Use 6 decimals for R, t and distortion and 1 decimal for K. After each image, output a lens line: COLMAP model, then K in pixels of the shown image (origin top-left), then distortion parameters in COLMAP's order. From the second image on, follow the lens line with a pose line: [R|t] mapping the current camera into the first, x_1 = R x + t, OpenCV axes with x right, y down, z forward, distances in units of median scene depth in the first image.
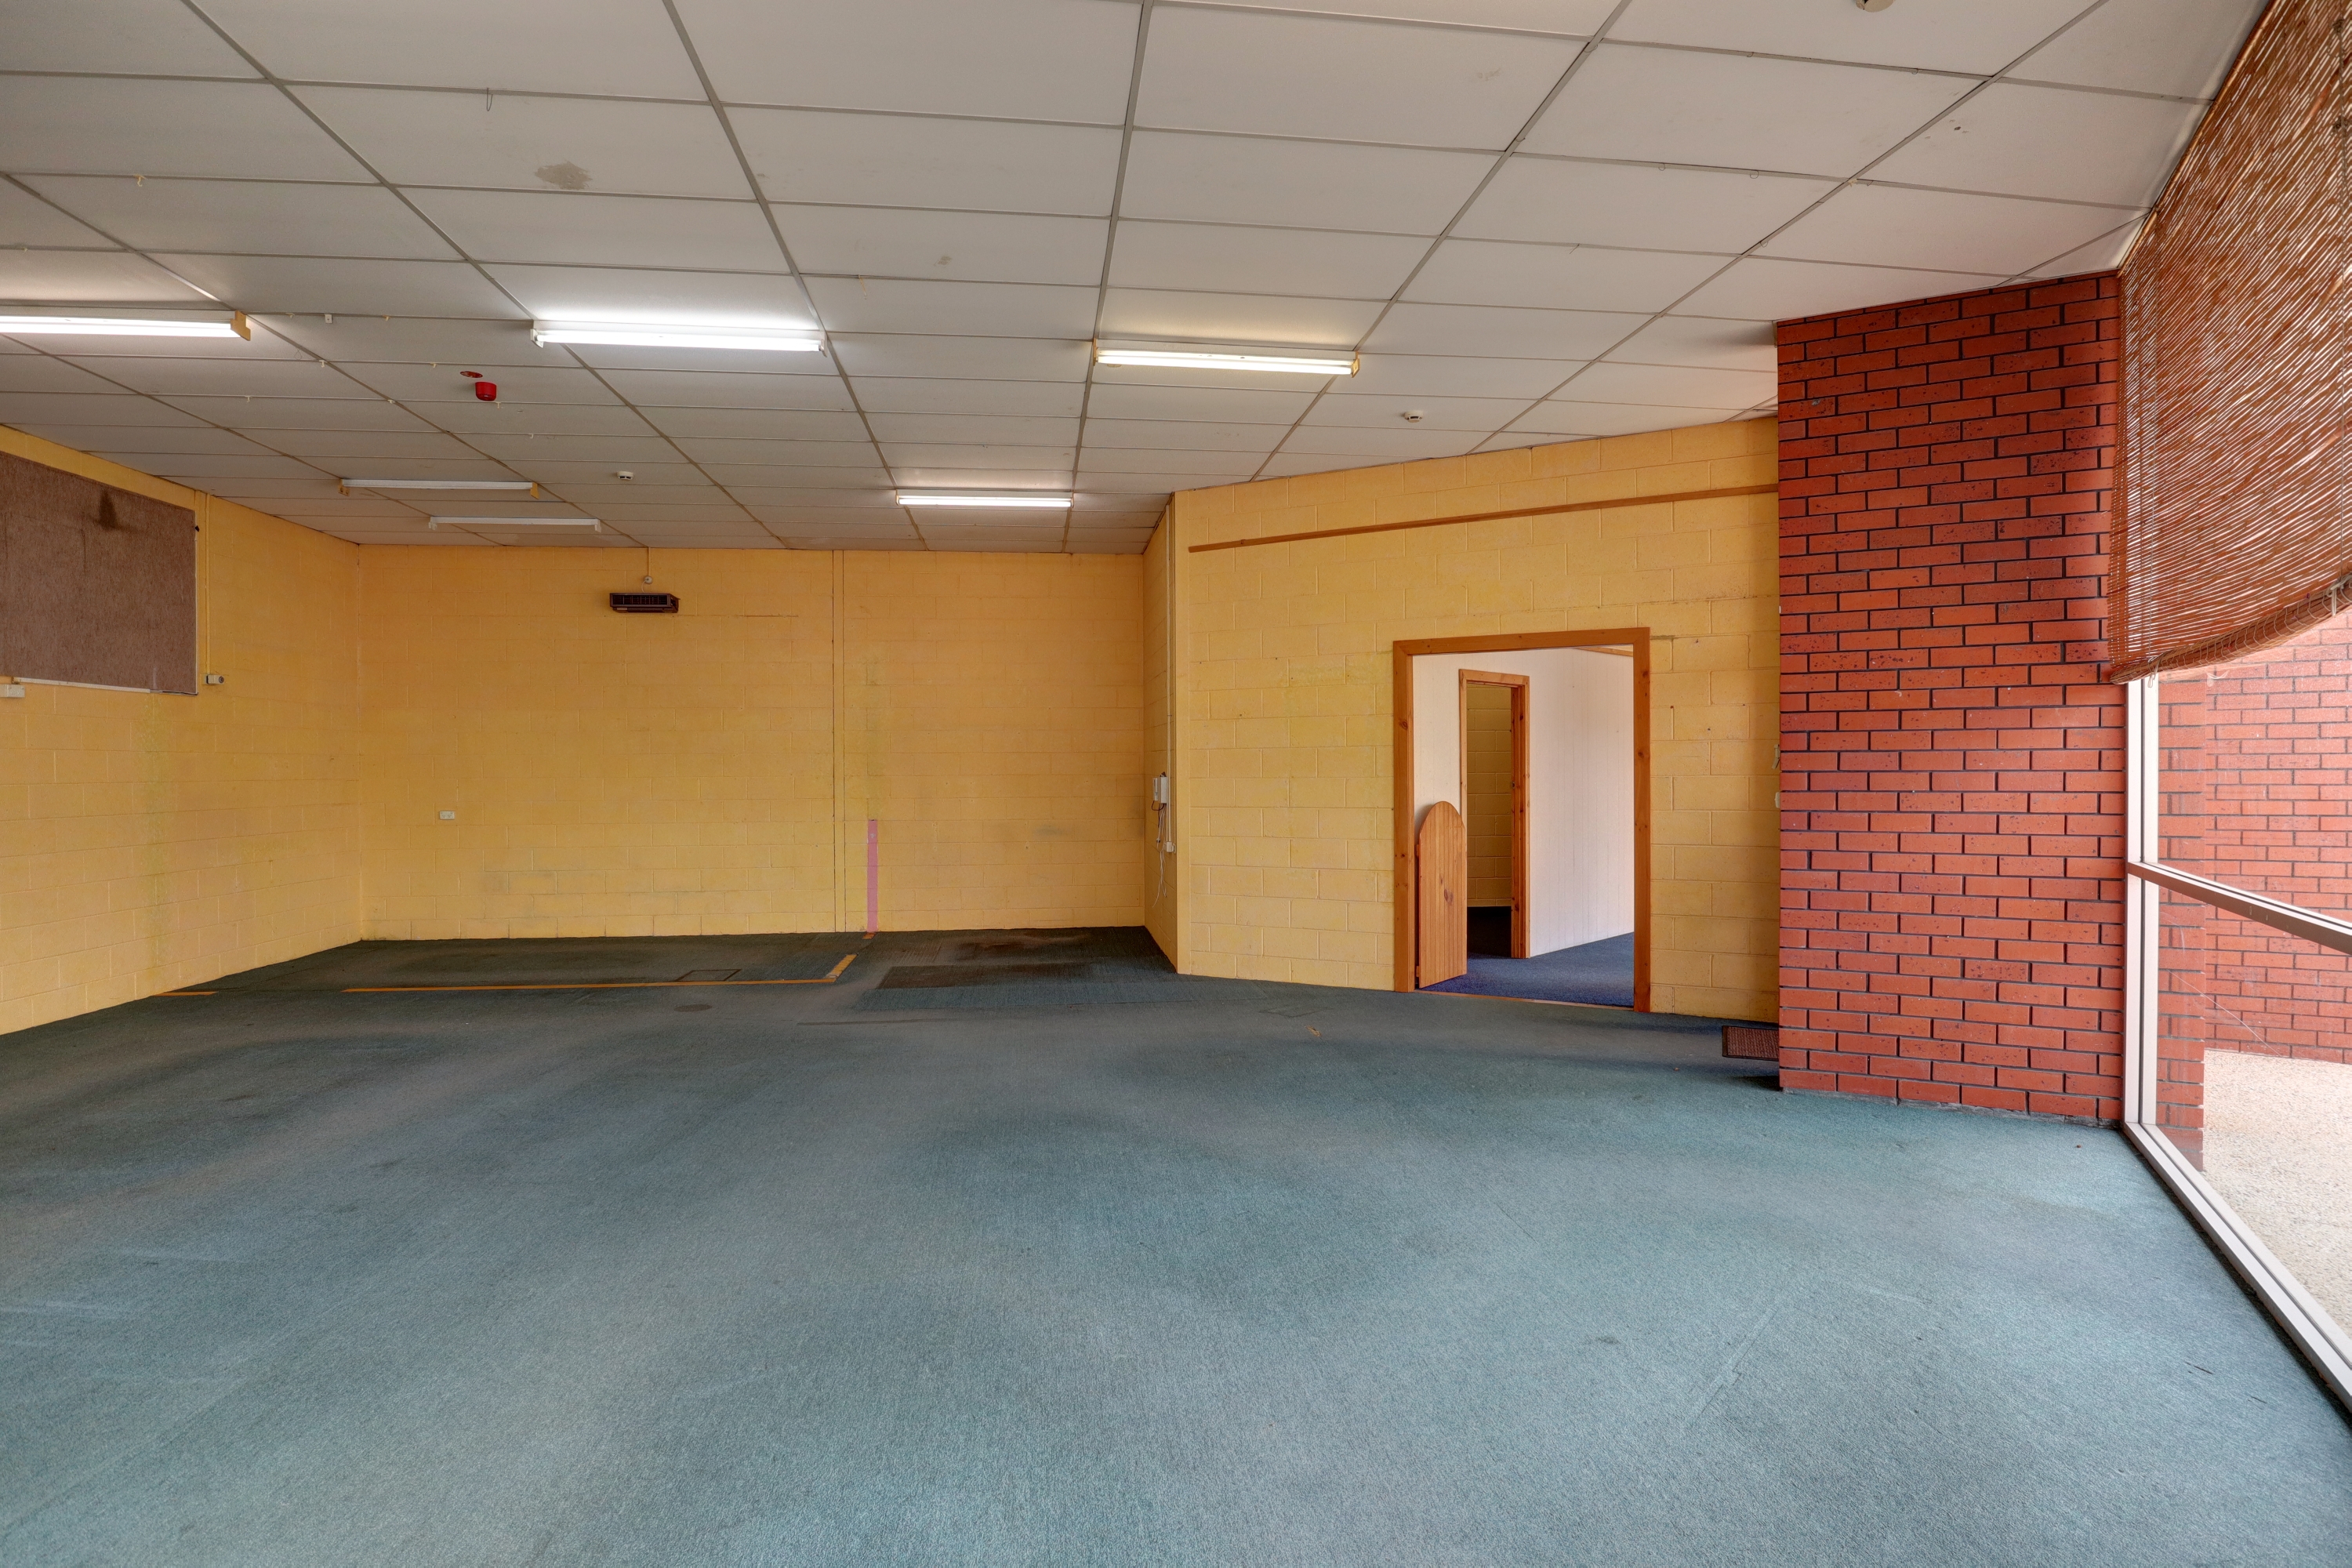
lens RADIAL K [[1206.3, 0, 1182.0], [0, 1206.3, 772.8], [0, 0, 1]] dist [-0.005109, -0.000447]
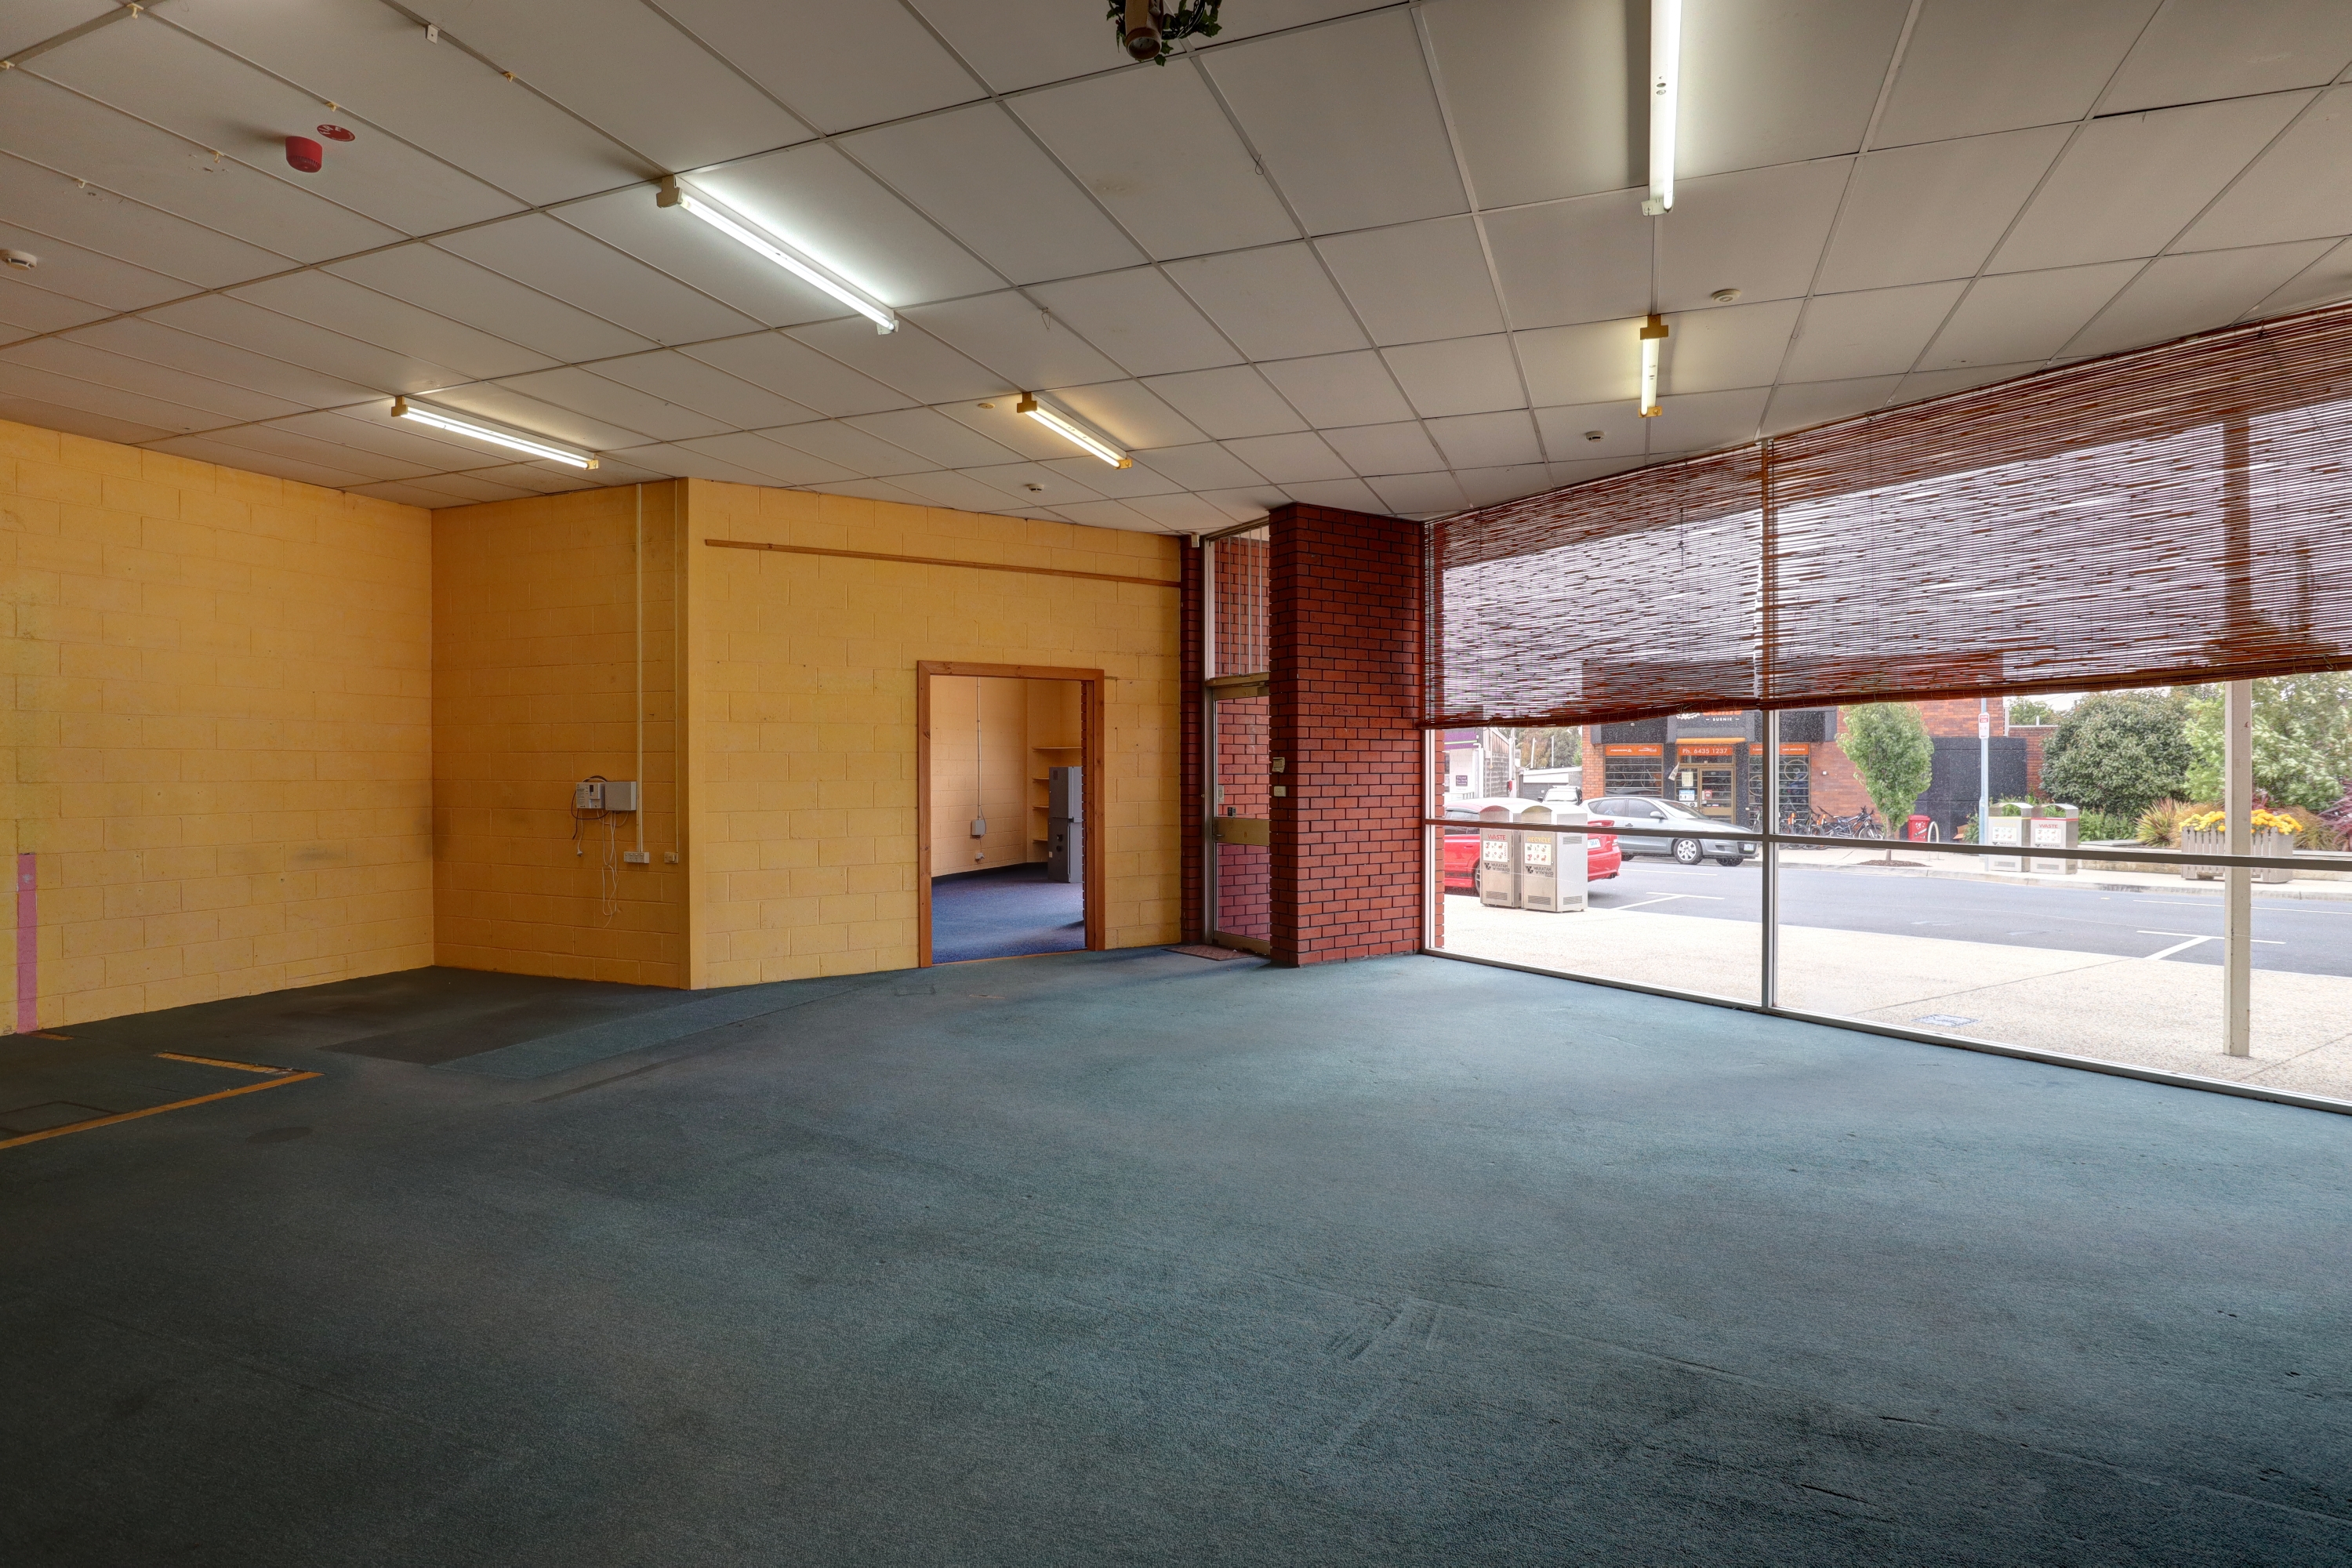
lens RADIAL K [[1213.4, 0, 1176.0], [0, 1213.4, 784.0], [0, 0, 1]] dist [-0.052807, -0.000482]
pose [[0.472476, -0.008342, 0.881304, -0.818406], [0.003918, 0.999965, 0.007364, -0.000406], [-0.881335, -0.000026, 0.472493, 0.284029]]
